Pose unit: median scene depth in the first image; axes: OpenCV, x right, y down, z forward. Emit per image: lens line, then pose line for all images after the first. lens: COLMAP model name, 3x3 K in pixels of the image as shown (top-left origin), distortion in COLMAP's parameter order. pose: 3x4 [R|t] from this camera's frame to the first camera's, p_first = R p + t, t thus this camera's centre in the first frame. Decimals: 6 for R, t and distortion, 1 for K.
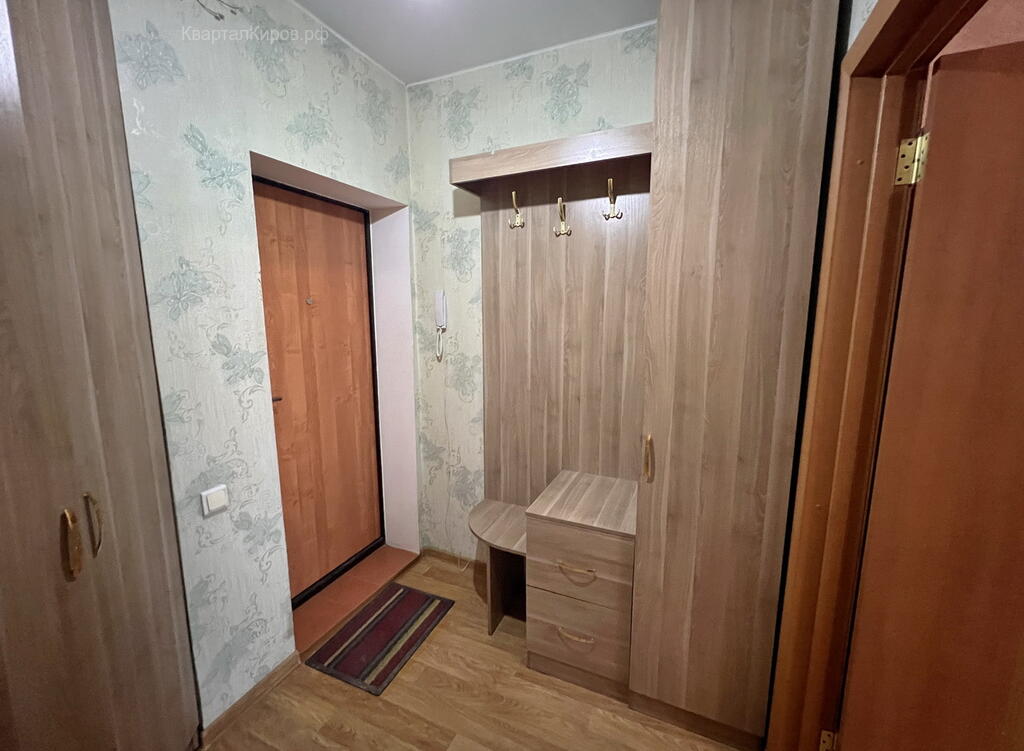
lens RADIAL K [[415.8, 0, 508.6], [0, 415.8, 379.2], [0, 0, 1]] dist [-0.004121, 0.000927]
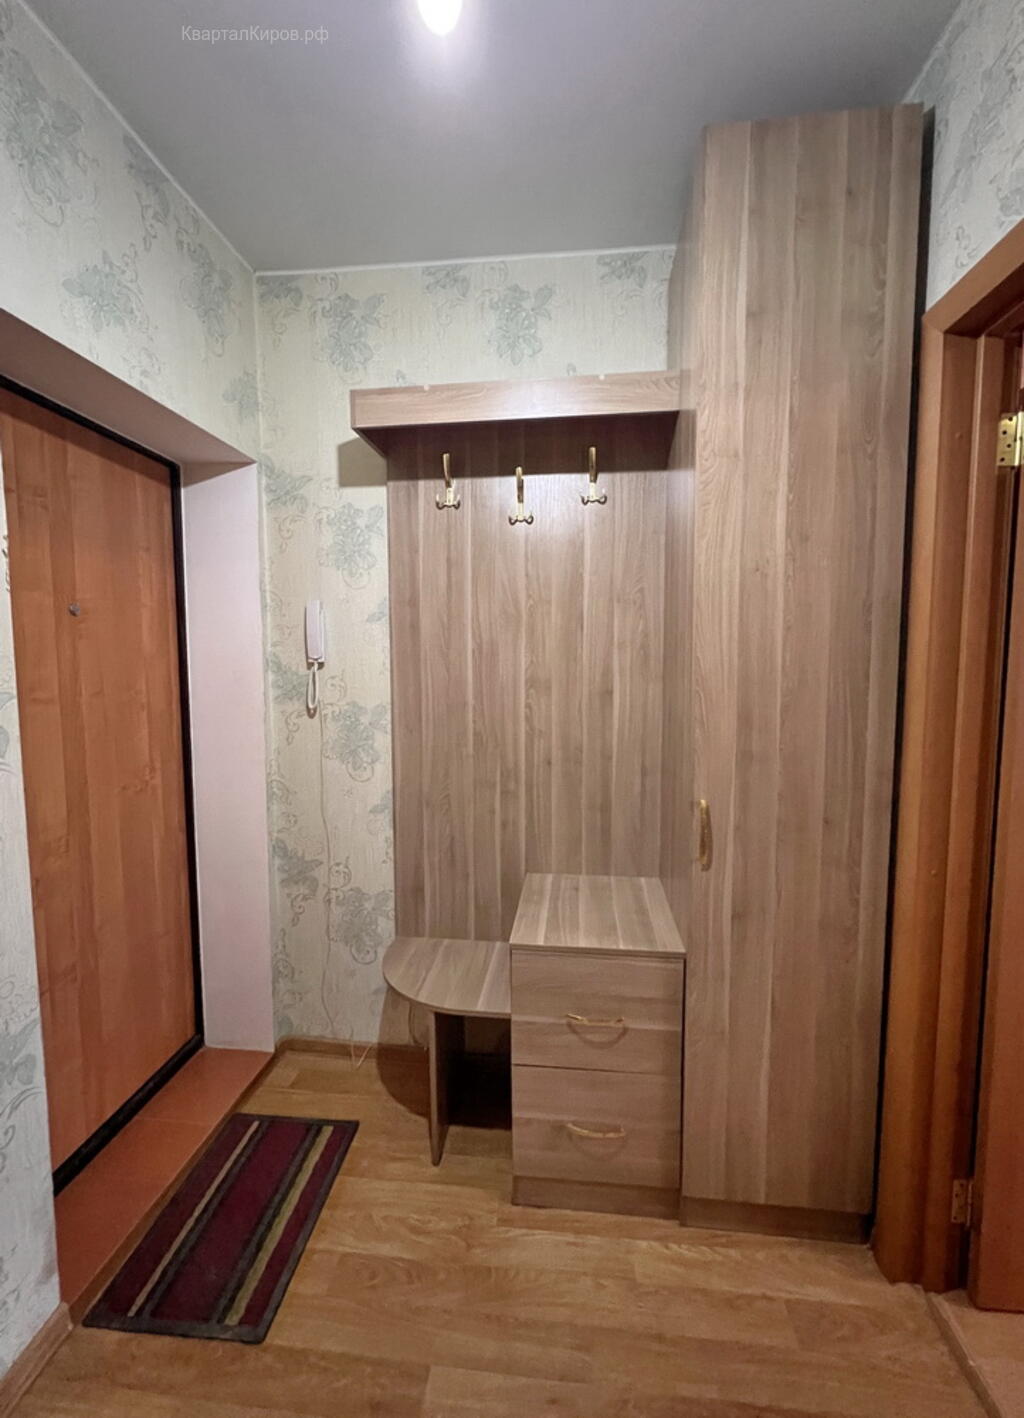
lens RADIAL K [[587.5, 0, 512.4], [0, 587.5, 712.4], [0, 0, 1]] dist [-0.003689, 0.000676]
pose [[0.950394, -0.025485, 0.310003, -0.205698], [0.048864, 0.996496, -0.067884, 0.030900], [-0.307187, 0.079664, 0.948309, 0.125737]]
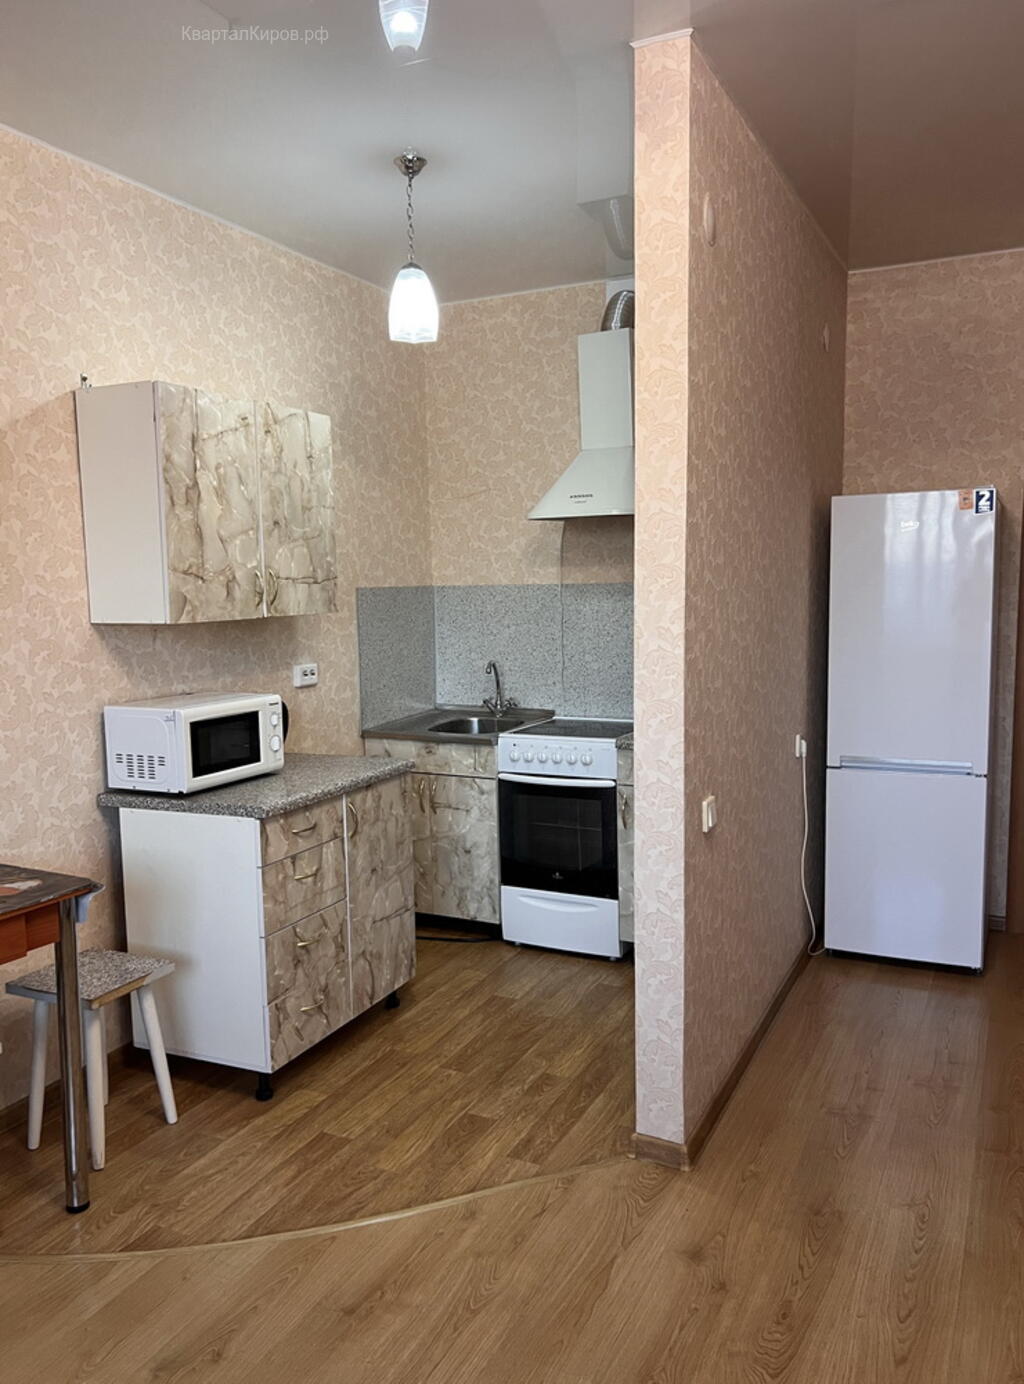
lens RADIAL K [[1046.5, 0, 504.9], [0, 1046.5, 701.1], [0, 0, 1]] dist [0.053059, -0.072217]
pose [[-0.026532, 0.118971, -0.992543, 1.315308], [-0.127530, 0.984377, 0.121401, -0.106962], [0.991480, 0.129800, -0.010945, 0.723126]]
